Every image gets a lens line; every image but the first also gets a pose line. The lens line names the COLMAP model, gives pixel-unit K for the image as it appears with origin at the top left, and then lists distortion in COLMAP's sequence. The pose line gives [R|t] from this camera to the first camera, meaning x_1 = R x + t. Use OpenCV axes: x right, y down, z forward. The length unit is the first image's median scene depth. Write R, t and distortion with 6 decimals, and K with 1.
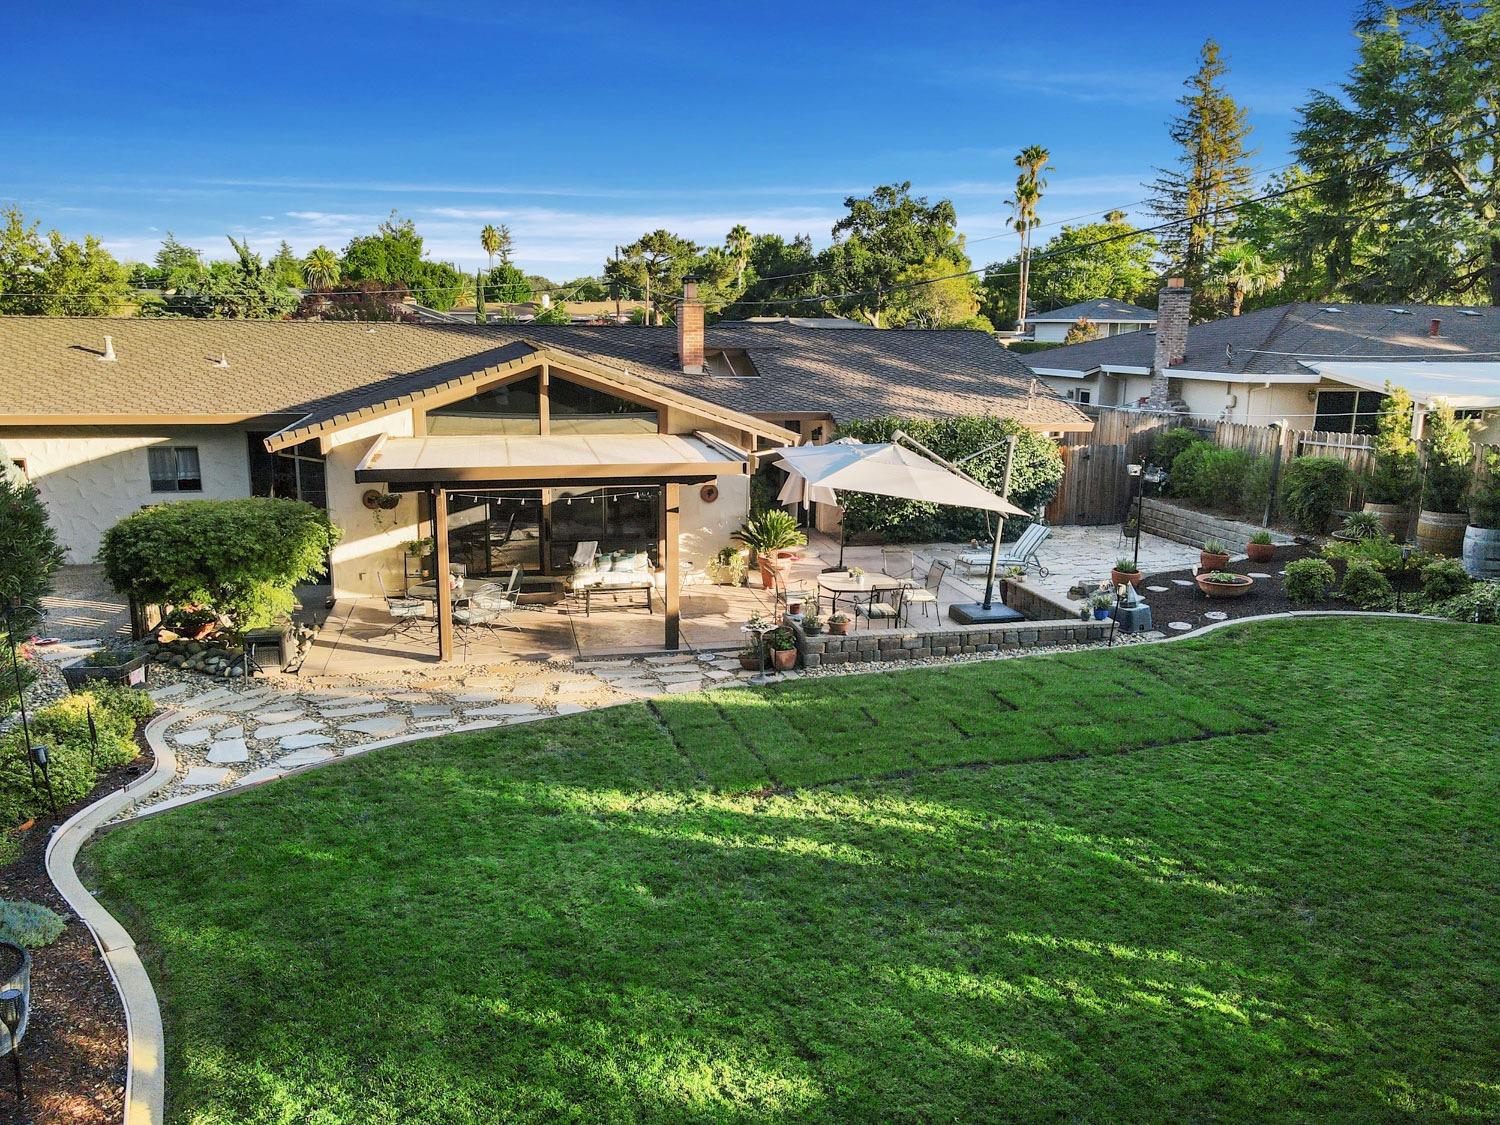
lens RADIAL K [[1104.2, 0, 747.1], [0, 1104.2, 556.8], [0, 0, 1]] dist [0.017187, -0.003555]
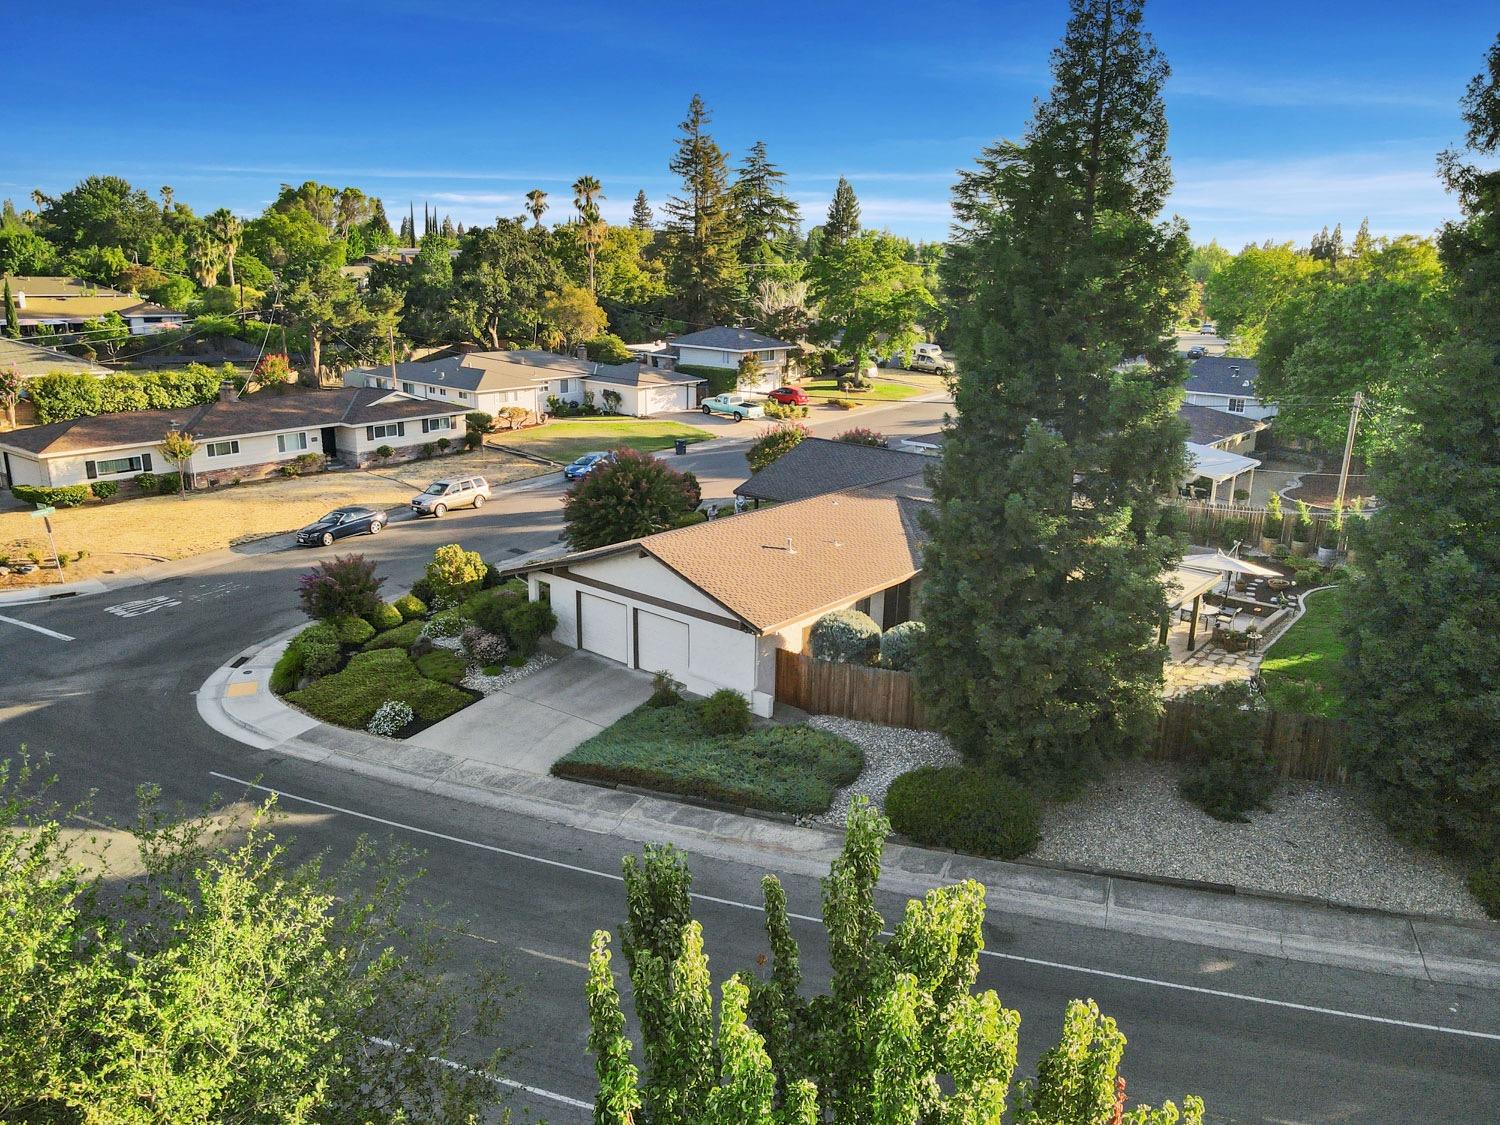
lens RADIAL K [[1104.2, 0, 747.1], [0, 1104.2, 556.8], [0, 0, 1]] dist [0.017187, -0.003555]
pose [[0.802175, -0.162944, 0.574425, -1.975685], [0.120030, 0.986411, 0.112190, -0.458519], [-0.584899, -0.021047, 0.810833, -0.394594]]
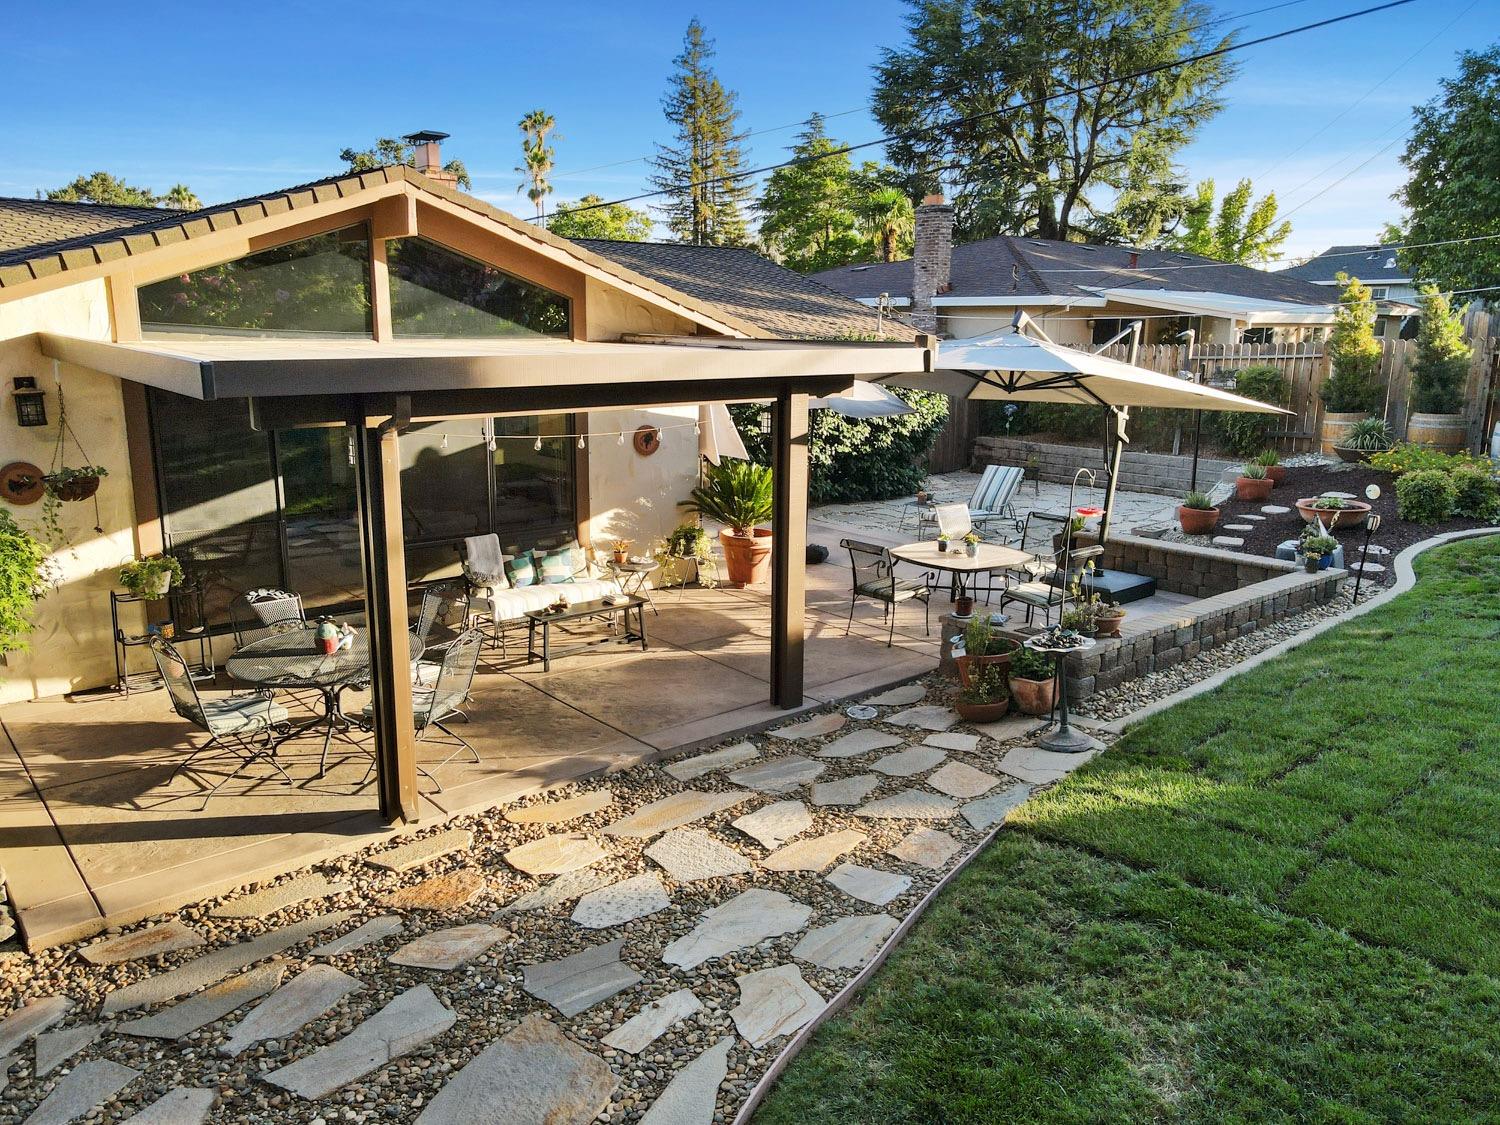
lens RADIAL K [[1104.2, 0, 747.1], [0, 1104.2, 556.8], [0, 0, 1]] dist [0.017187, -0.003555]
pose [[0.886803, -0.100155, 0.451165, -0.274340], [0.097455, 0.994809, 0.029283, -0.006297], [-0.451756, 0.018000, 0.891960, 0.447317]]
